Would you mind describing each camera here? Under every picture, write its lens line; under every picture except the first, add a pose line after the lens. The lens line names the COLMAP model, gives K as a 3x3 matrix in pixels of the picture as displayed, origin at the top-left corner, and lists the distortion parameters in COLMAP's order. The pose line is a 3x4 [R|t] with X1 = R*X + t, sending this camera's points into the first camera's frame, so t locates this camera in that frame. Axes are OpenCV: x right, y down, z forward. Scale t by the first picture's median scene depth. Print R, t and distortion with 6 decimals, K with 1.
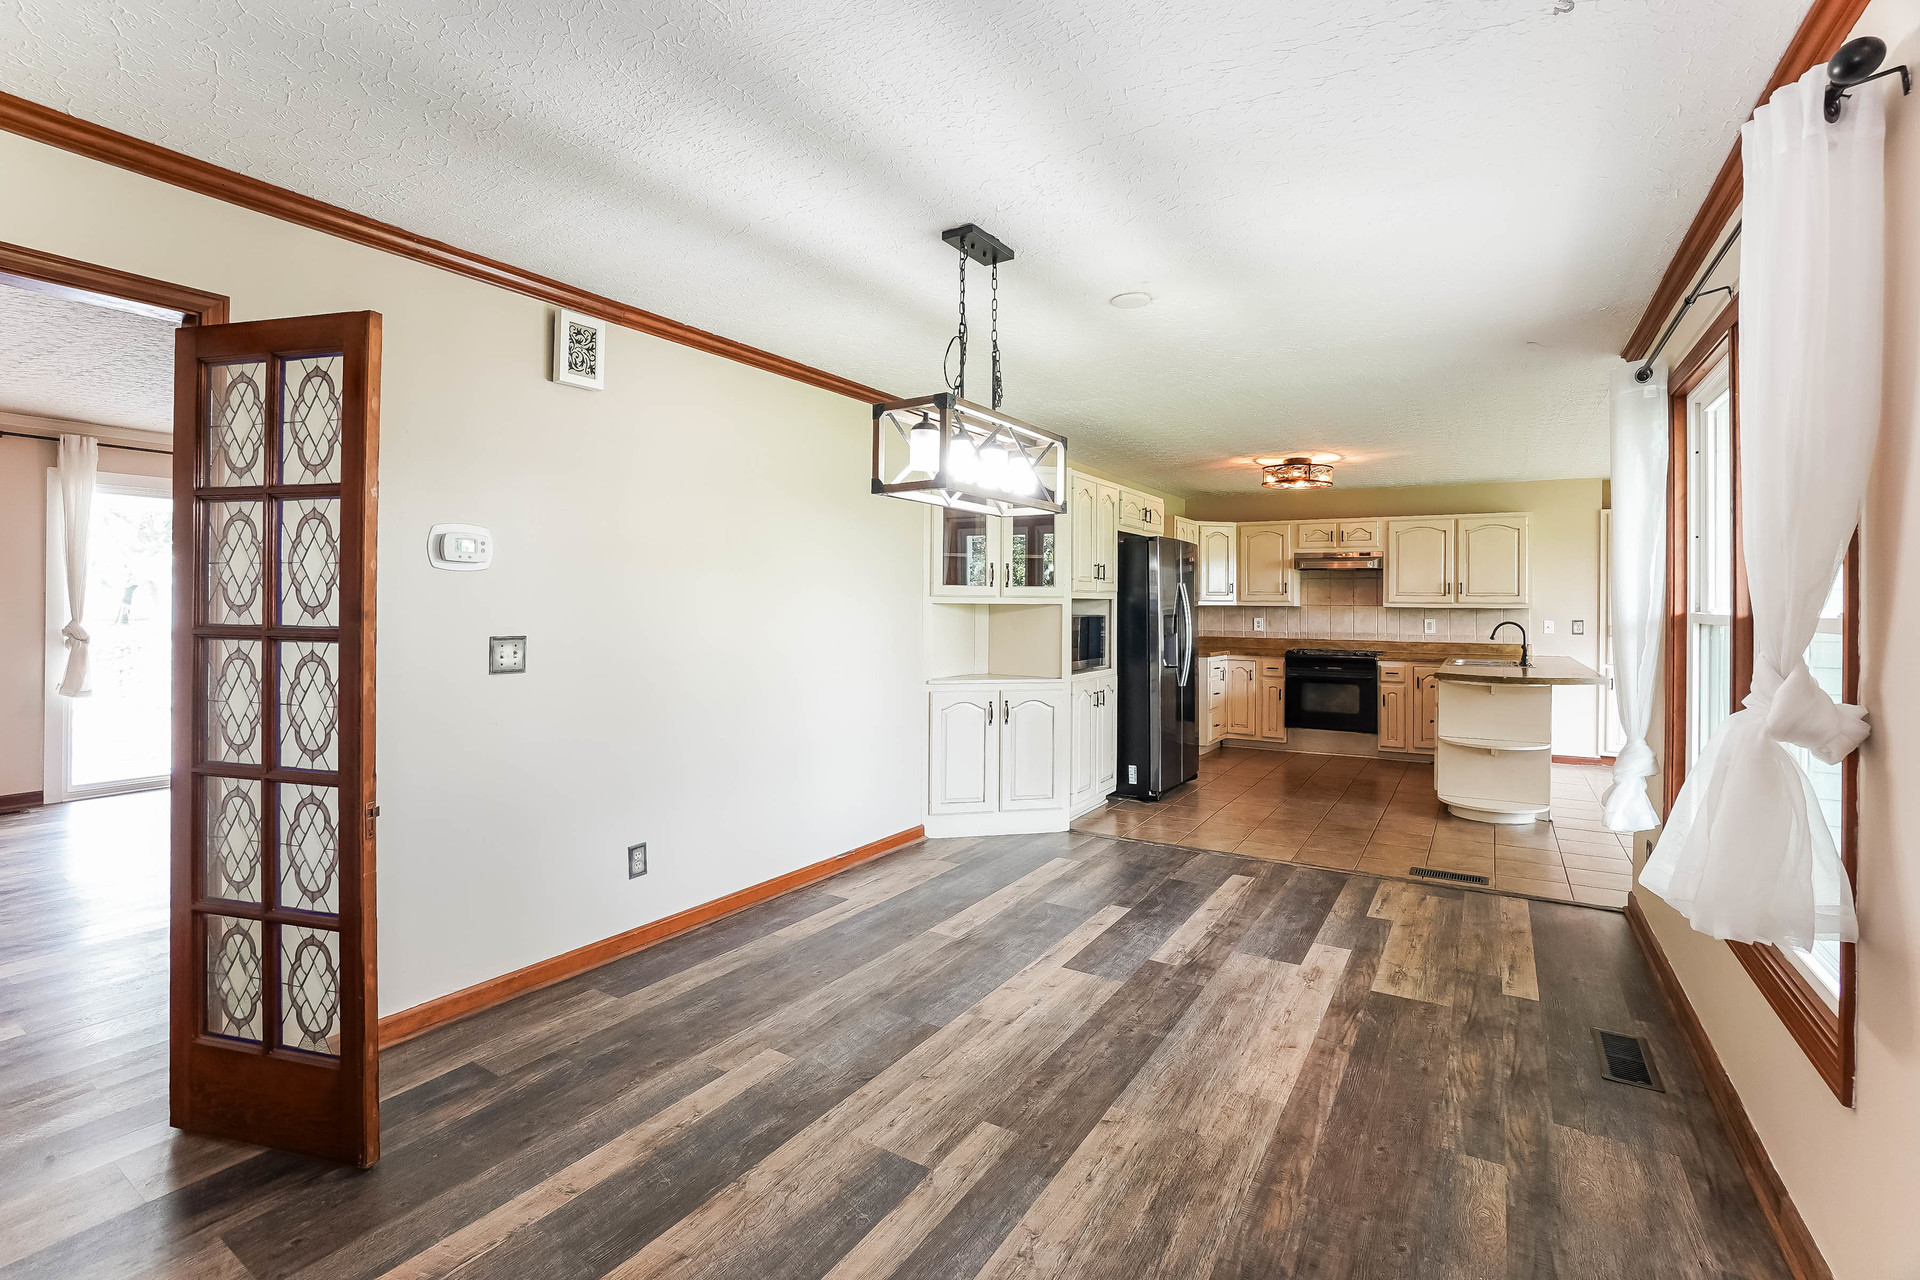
lens RADIAL K [[856.8, 0, 961.5], [0, 856.8, 600.3], [0, 0, 1]] dist [-0.036133, 0.000722]
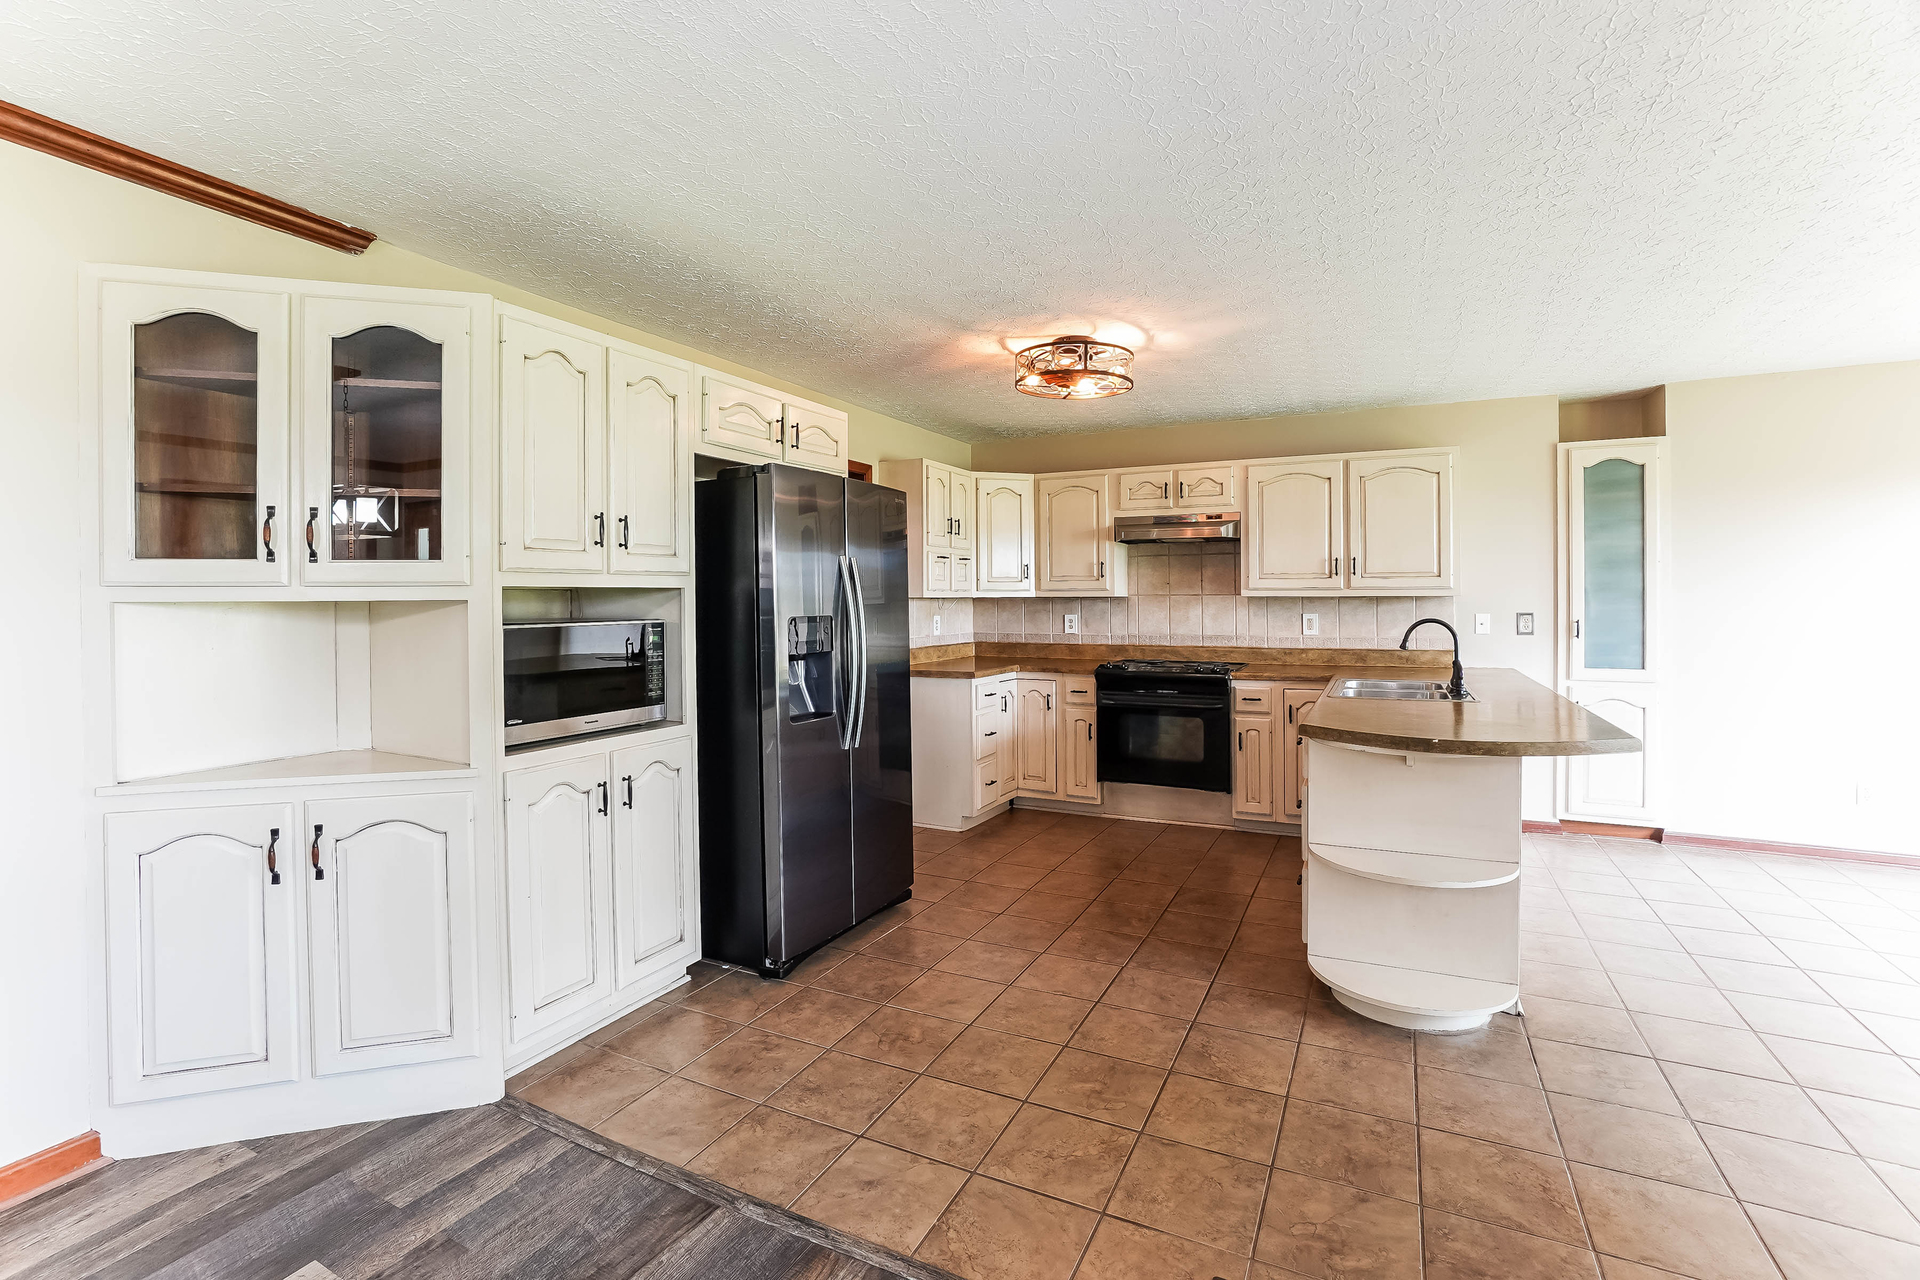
lens RADIAL K [[856.8, 0, 961.5], [0, 856.8, 600.3], [0, 0, 1]] dist [-0.036133, 0.000722]
pose [[0.995837, -0.013034, 0.090212, 0.280417], [0.012303, 0.999887, 0.008653, 0.003253], [-0.090315, -0.007508, 0.995885, 0.457542]]
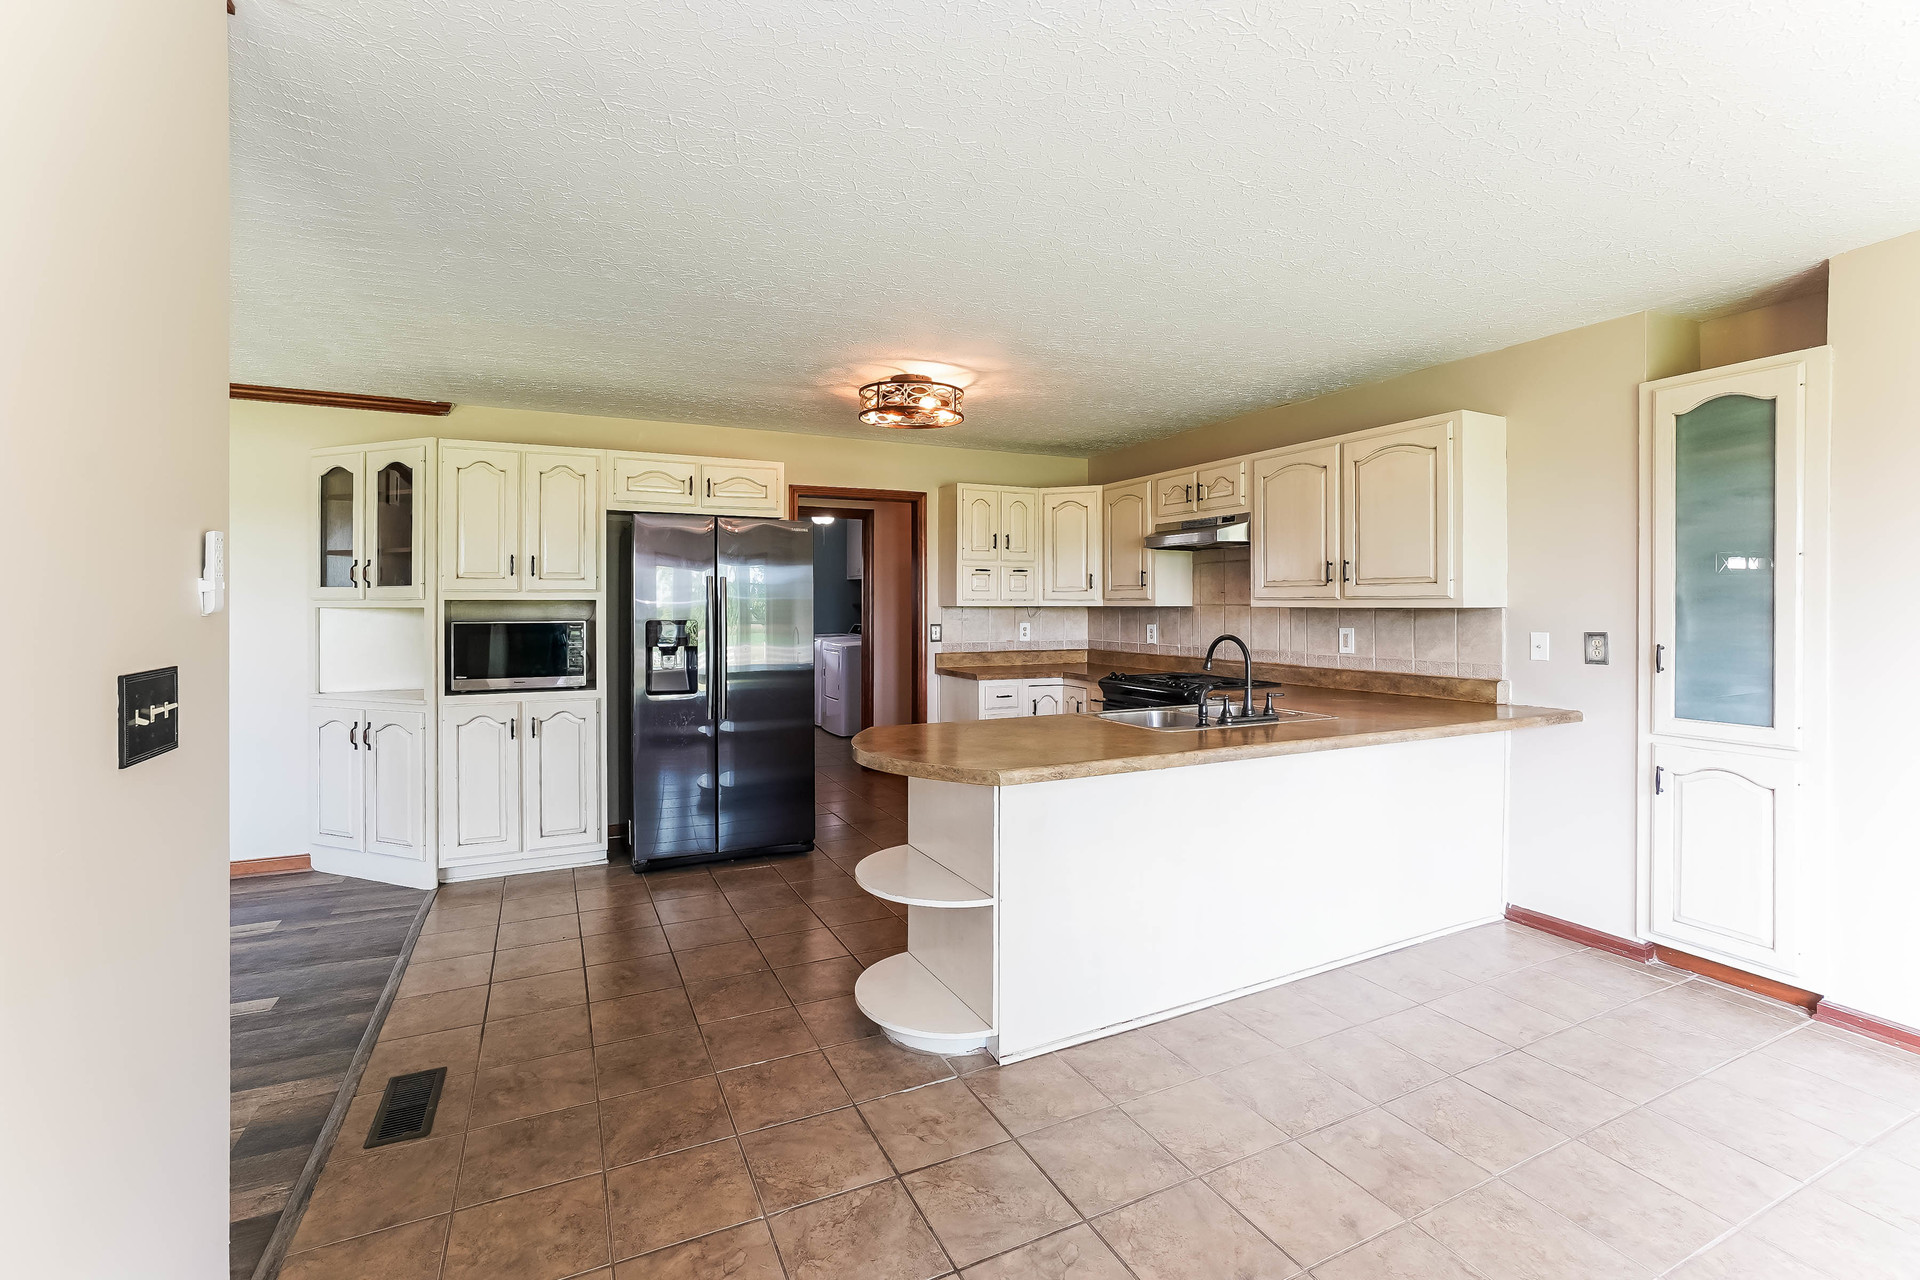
lens RADIAL K [[831.7, 0, 962.9], [0, 831.7, 607.7], [0, 0, 1]] dist [-0.018675, 0.000290]
pose [[0.844788, -0.007064, -0.535054, 0.806873], [0.009756, 0.999950, 0.002203, 0.006684], [0.535012, -0.007081, 0.844815, 0.519693]]
